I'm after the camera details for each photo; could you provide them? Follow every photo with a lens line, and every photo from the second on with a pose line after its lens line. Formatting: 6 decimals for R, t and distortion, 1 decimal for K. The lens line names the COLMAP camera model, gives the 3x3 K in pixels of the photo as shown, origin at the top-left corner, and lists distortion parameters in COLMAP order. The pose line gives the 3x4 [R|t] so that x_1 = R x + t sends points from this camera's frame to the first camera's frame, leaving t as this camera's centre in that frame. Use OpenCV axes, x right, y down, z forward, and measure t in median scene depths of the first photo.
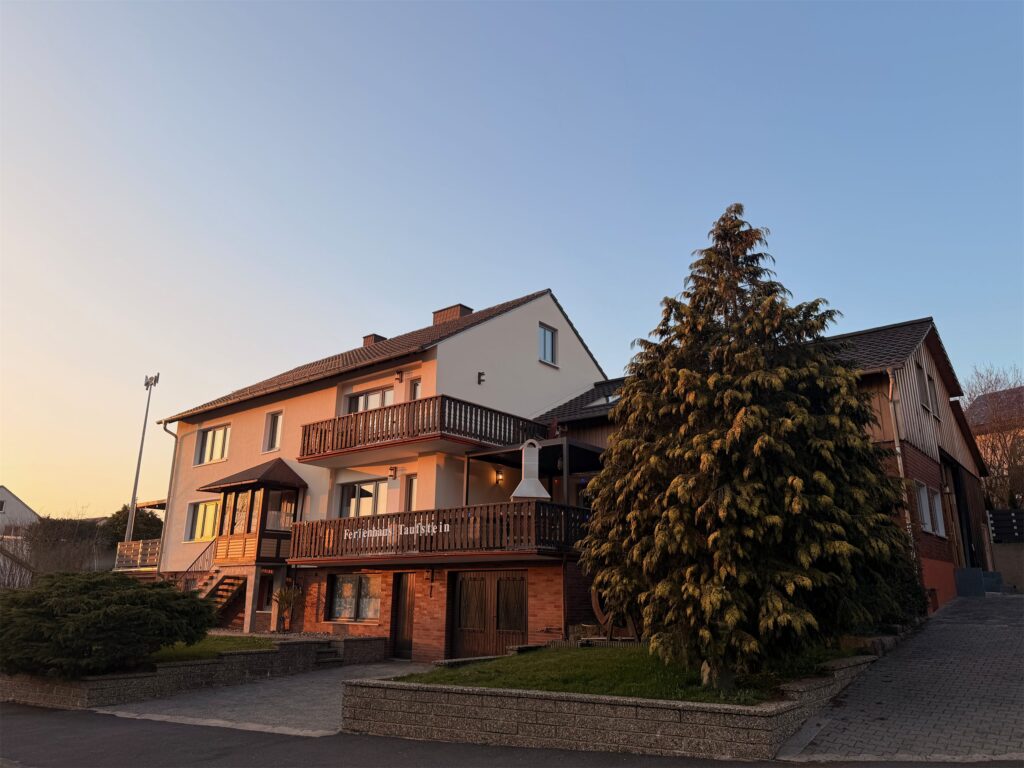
lens RADIAL K [[724.7, 0, 513.6], [0, 724.7, 378.6], [0, 0, 1]] dist [0.066748, -0.100237]
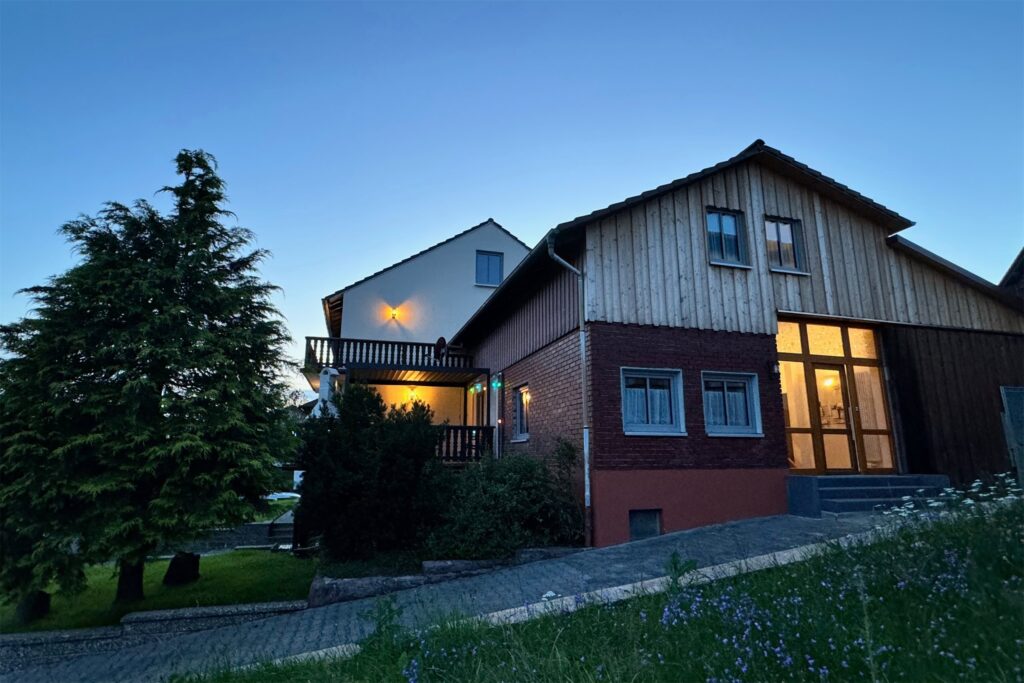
lens RADIAL K [[536.1, 0, 512.0], [0, 536.1, 341.5], [0, 0, 1]] dist [0.001100, 0.000237]
pose [[0.818111, -0.129337, -0.560327, 0.636334], [0.169183, 0.985391, 0.019565, 0.064377], [0.549611, -0.110804, 0.828040, 0.386550]]
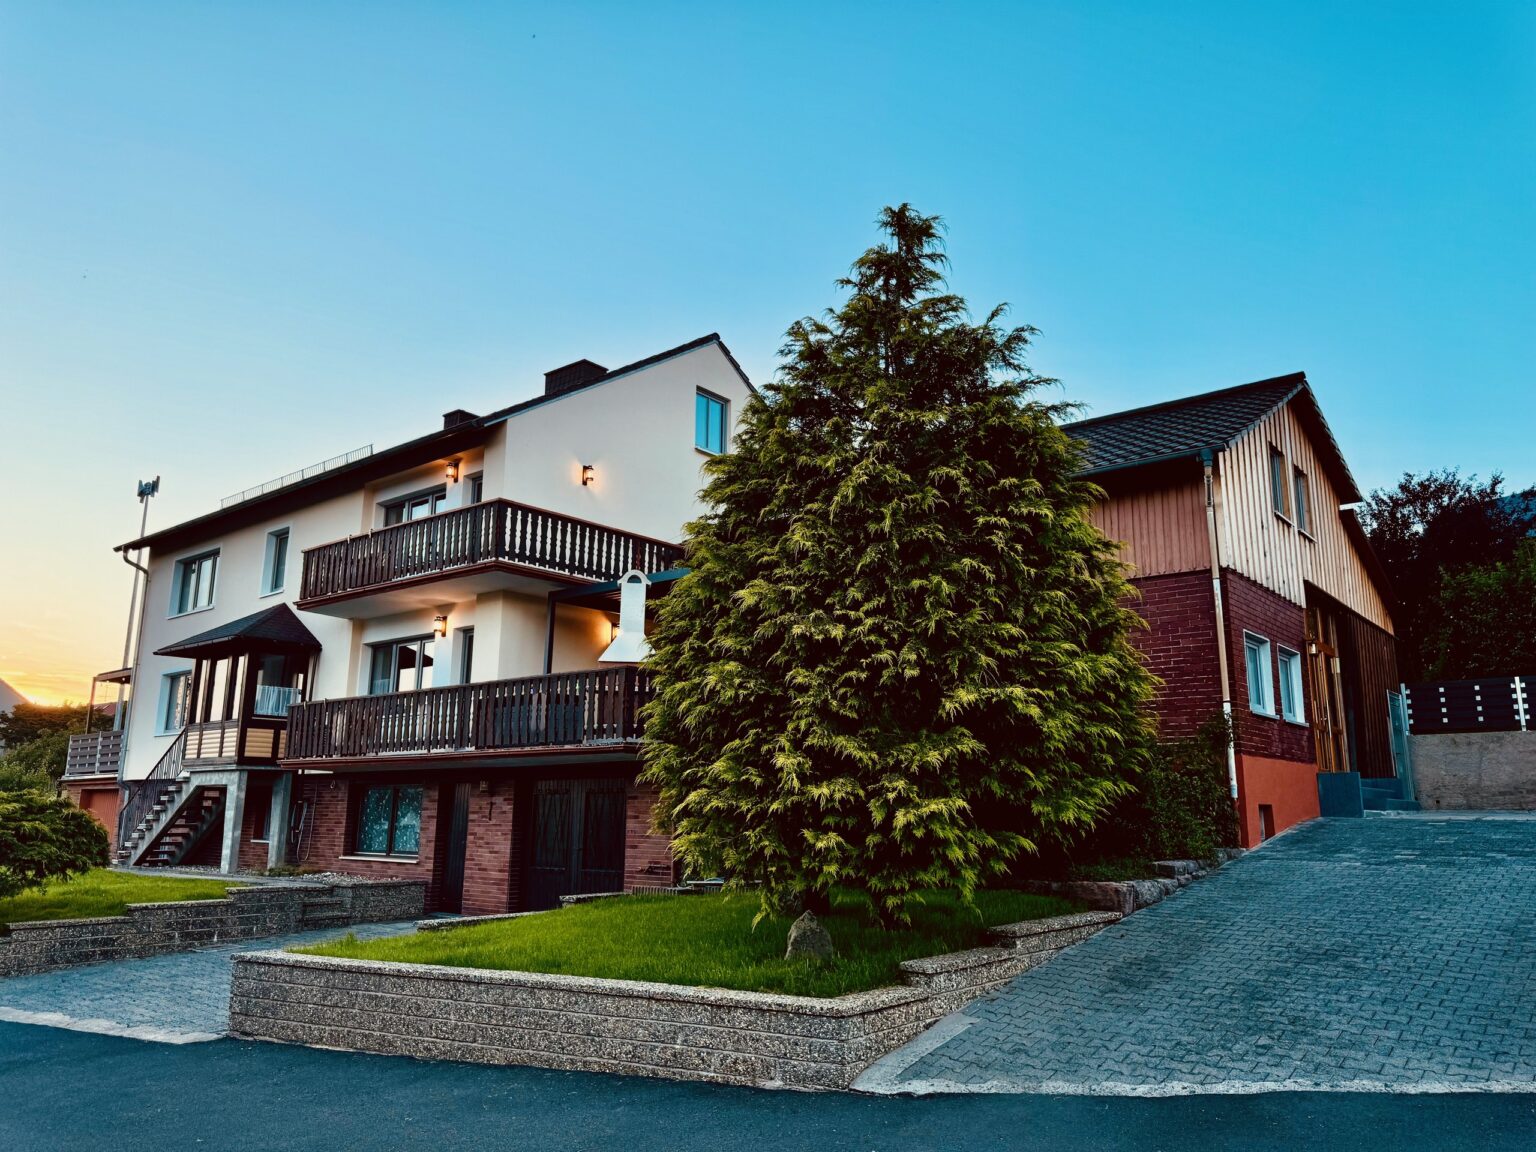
lens RADIAL K [[1092.5, 0, 771.1], [0, 1092.5, 569.0], [0, 0, 1]] dist [0.086606, -0.147658]
pose [[0.999998, -0.001664, -0.001350, 0.120497], [0.001754, 0.997611, 0.069061, 0.015843], [0.001232, -0.069064, 0.997611, 0.055688]]
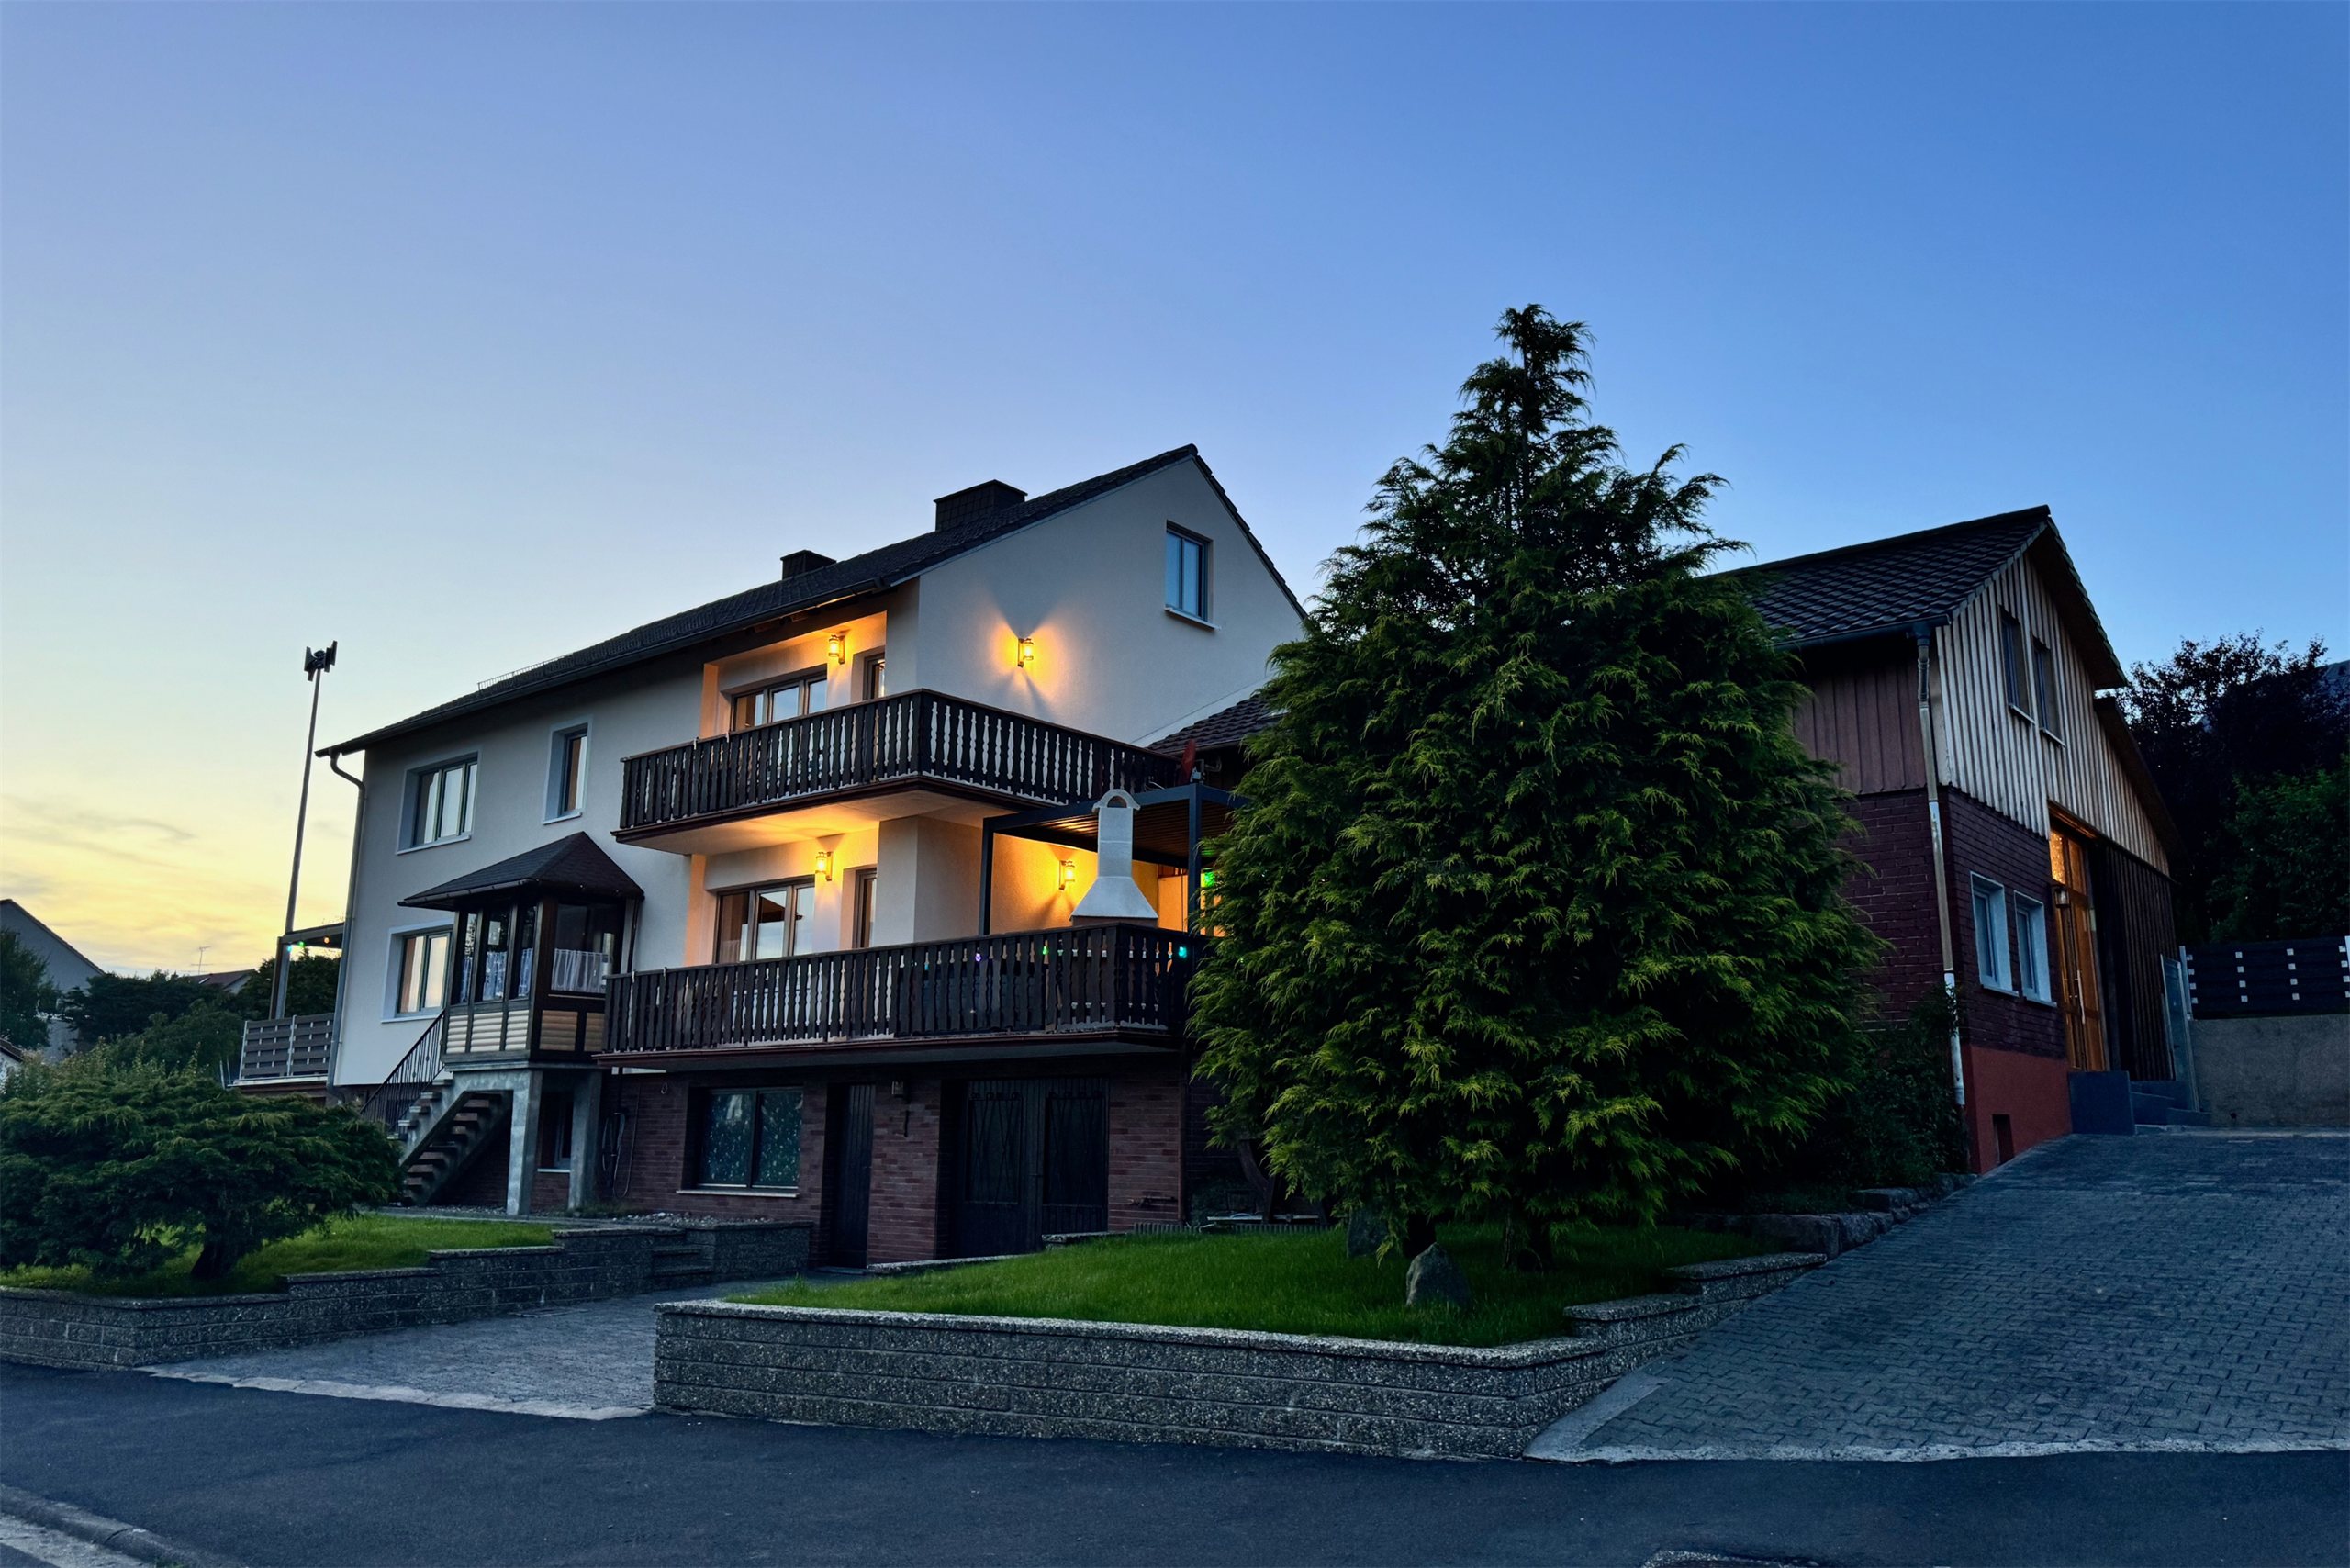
lens RADIAL K [[1671.9, 0, 1175.0], [0, 1671.9, 784.0], [0, 0, 1]] dist [0.085420, -0.139249]
pose [[0.999949, -0.002836, -0.009665, 0.059079], [0.003580, 0.996963, 0.077789, 0.000613], [0.009415, -0.077819, 0.996923, -0.022837]]
